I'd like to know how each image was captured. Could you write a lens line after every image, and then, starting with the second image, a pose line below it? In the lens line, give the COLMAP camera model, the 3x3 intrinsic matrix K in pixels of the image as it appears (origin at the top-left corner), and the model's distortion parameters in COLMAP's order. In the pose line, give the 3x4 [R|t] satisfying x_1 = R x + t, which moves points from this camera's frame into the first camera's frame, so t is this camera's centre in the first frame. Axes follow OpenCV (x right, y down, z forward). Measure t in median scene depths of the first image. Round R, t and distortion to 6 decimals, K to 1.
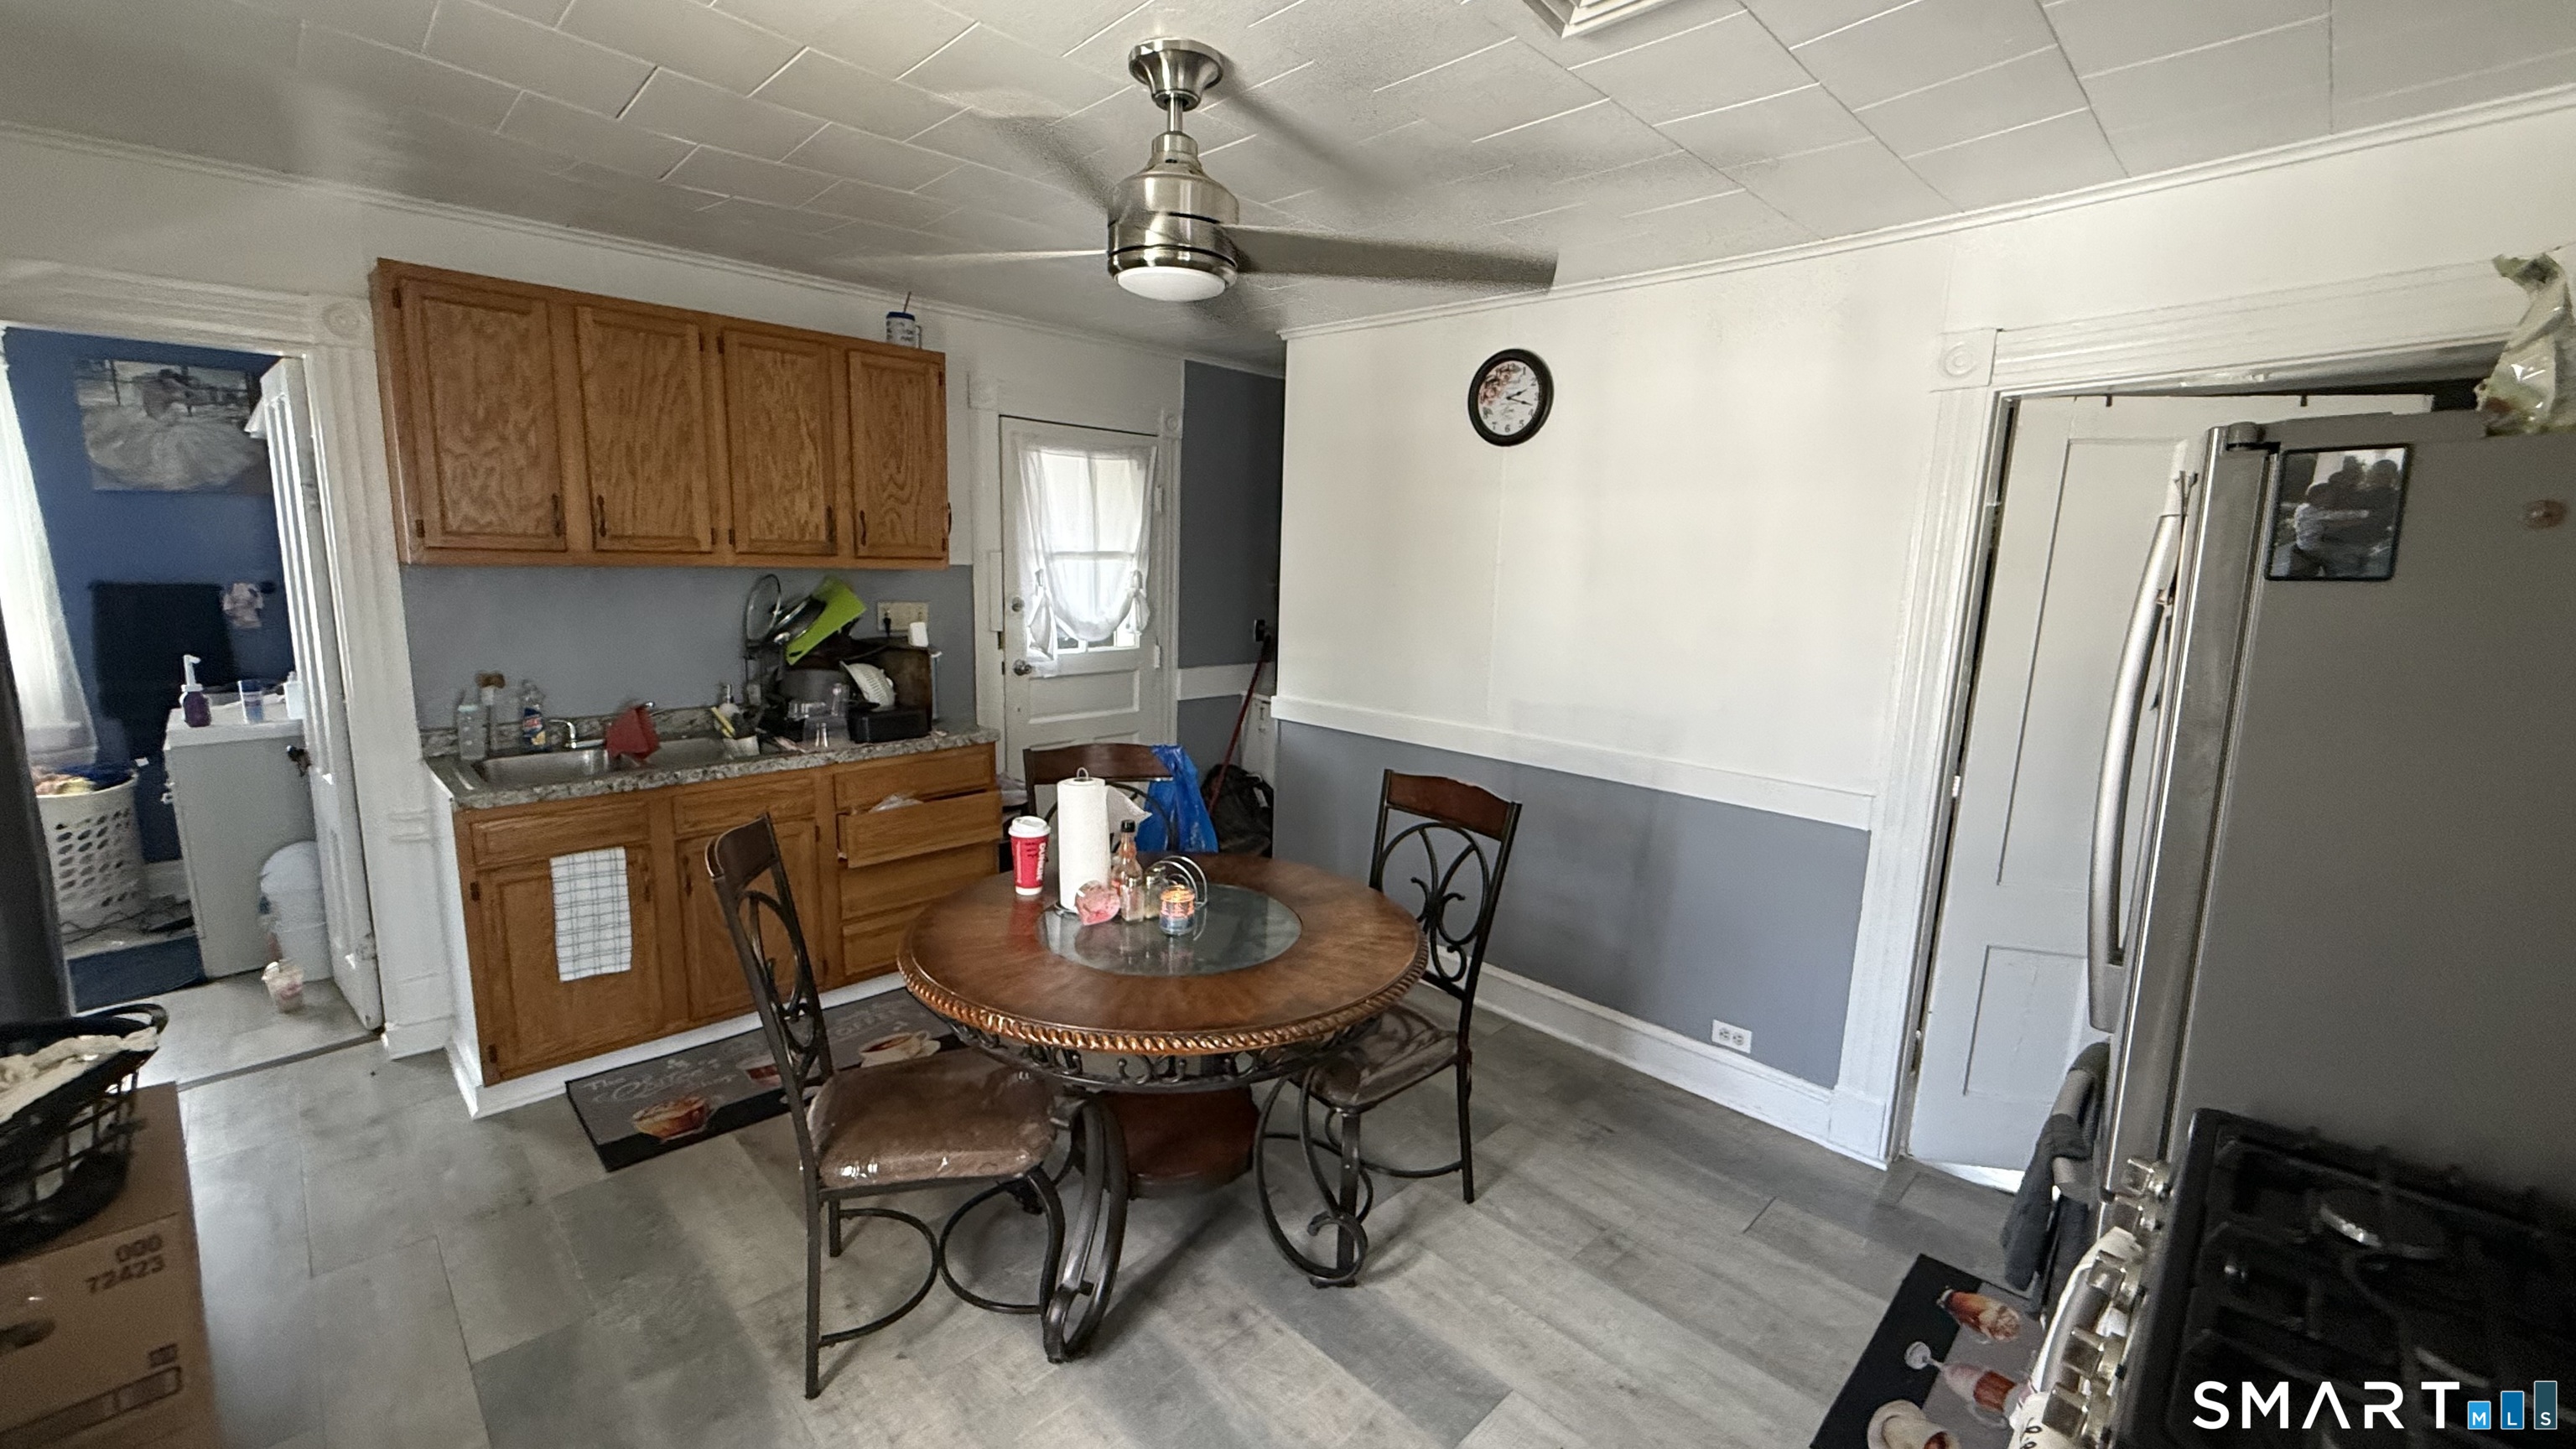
lens RADIAL K [[1024.2, 0, 1290.6], [0, 1024.2, 718.5], [0, 0, 1]] dist [-0.001761, -0.000280]
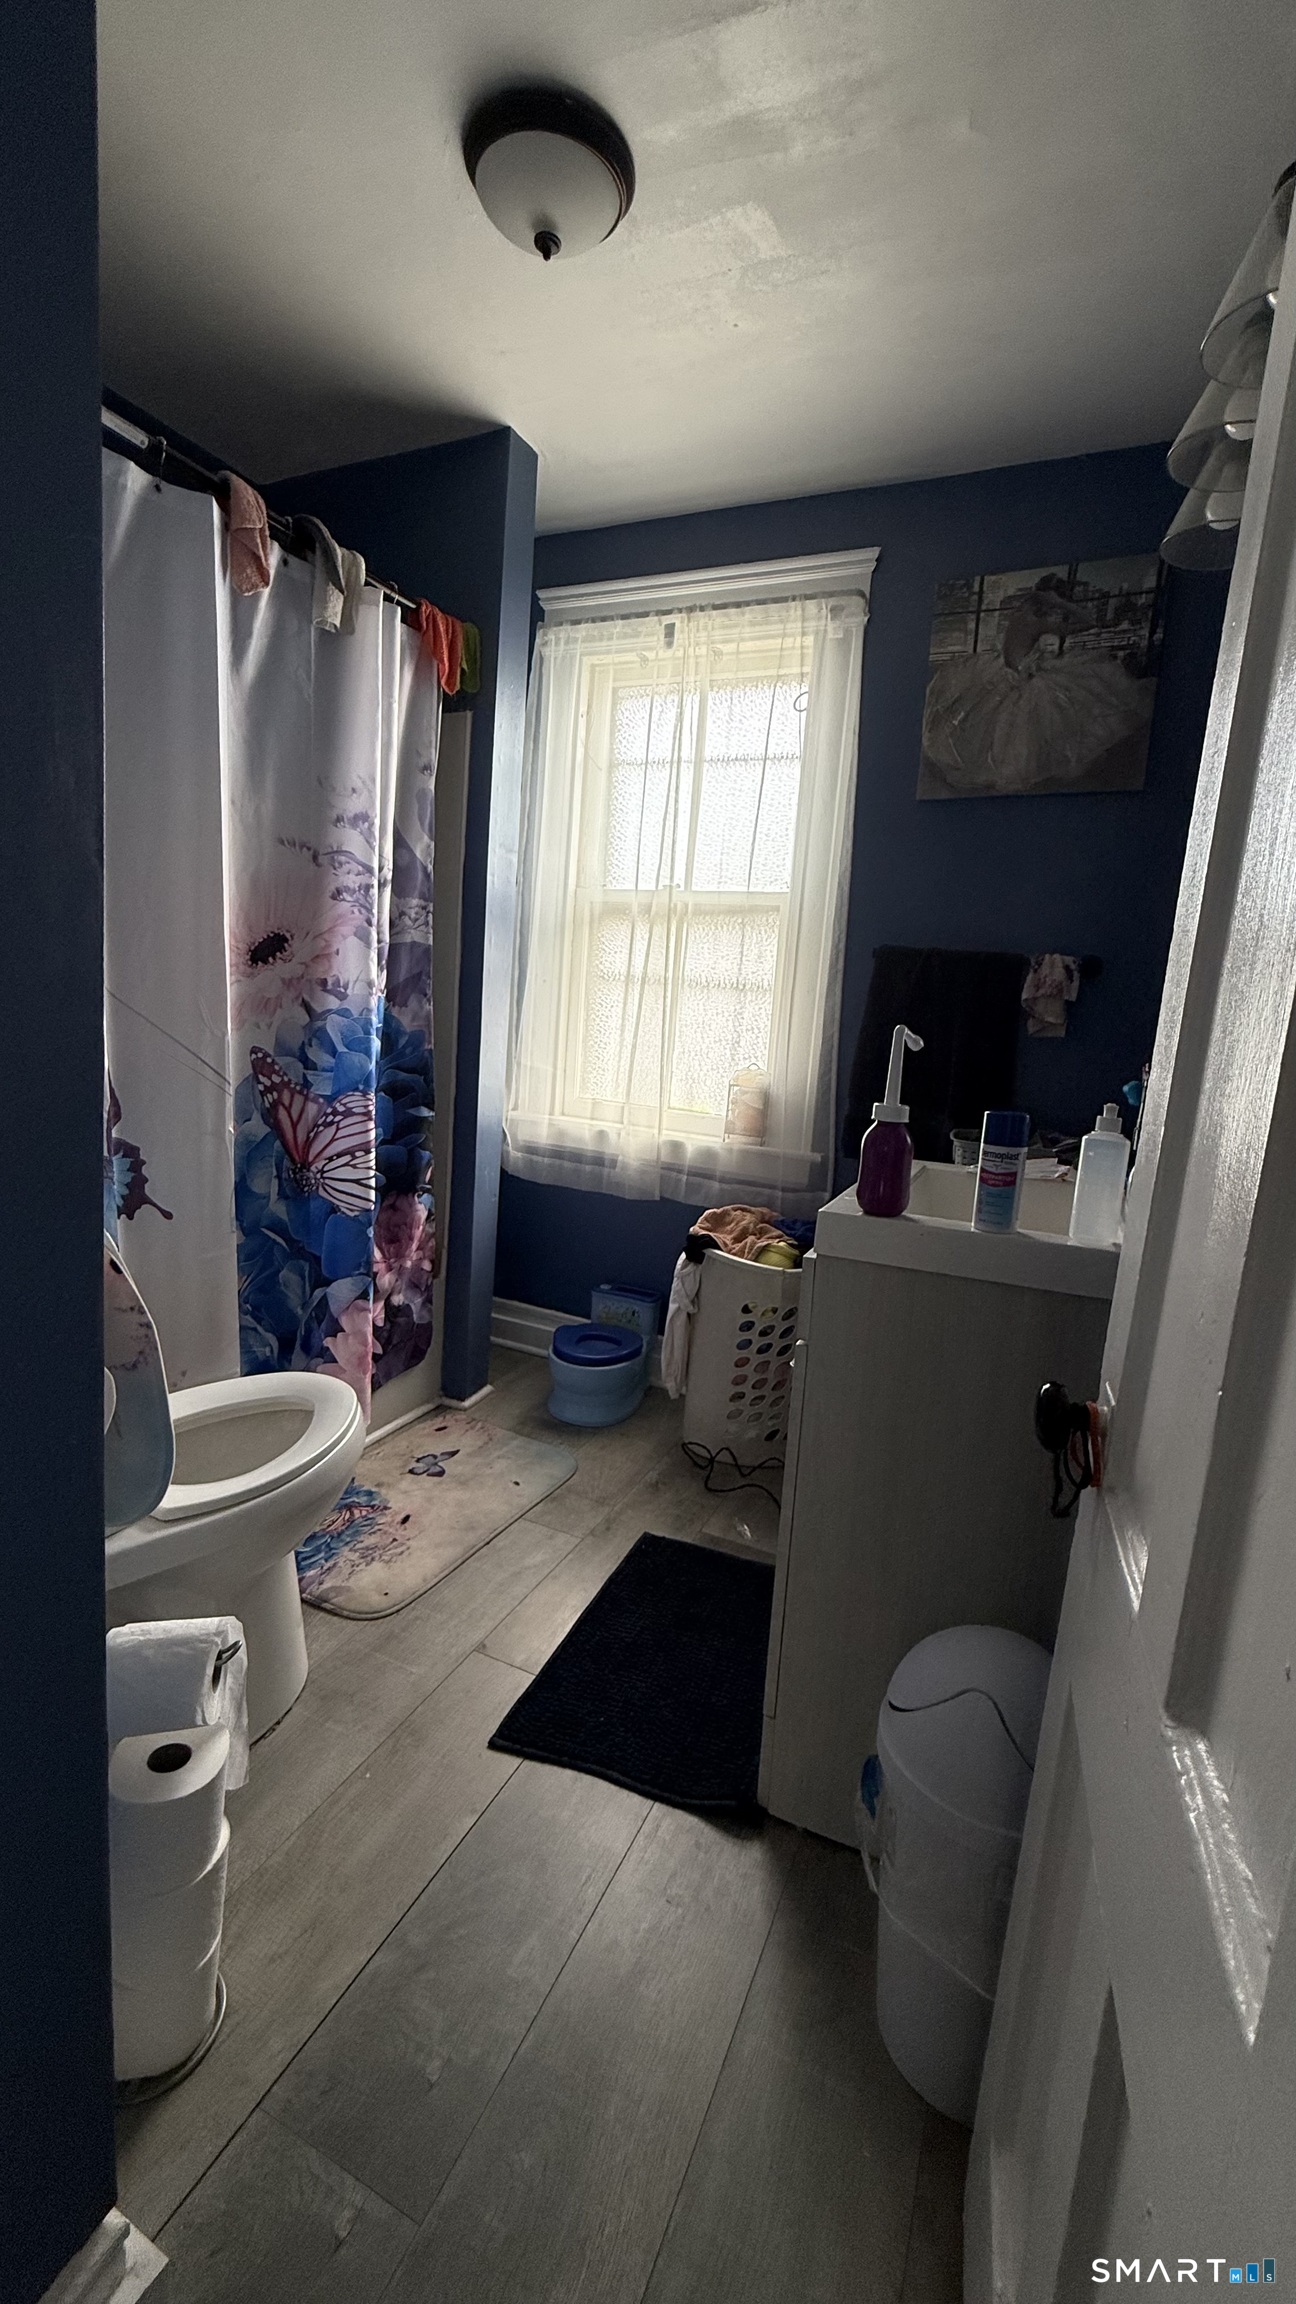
lens RADIAL K [[916.1, 0, 652.4], [0, 916.1, 1151.3], [0, 0, 1]] dist [-0.001761, -0.000280]
pose [[0.351759, 0.145329, -0.924740, -0.673894], [-0.217367, 0.973554, 0.070317, -0.017205], [0.910504, 0.176273, 0.374046, 0.678829]]
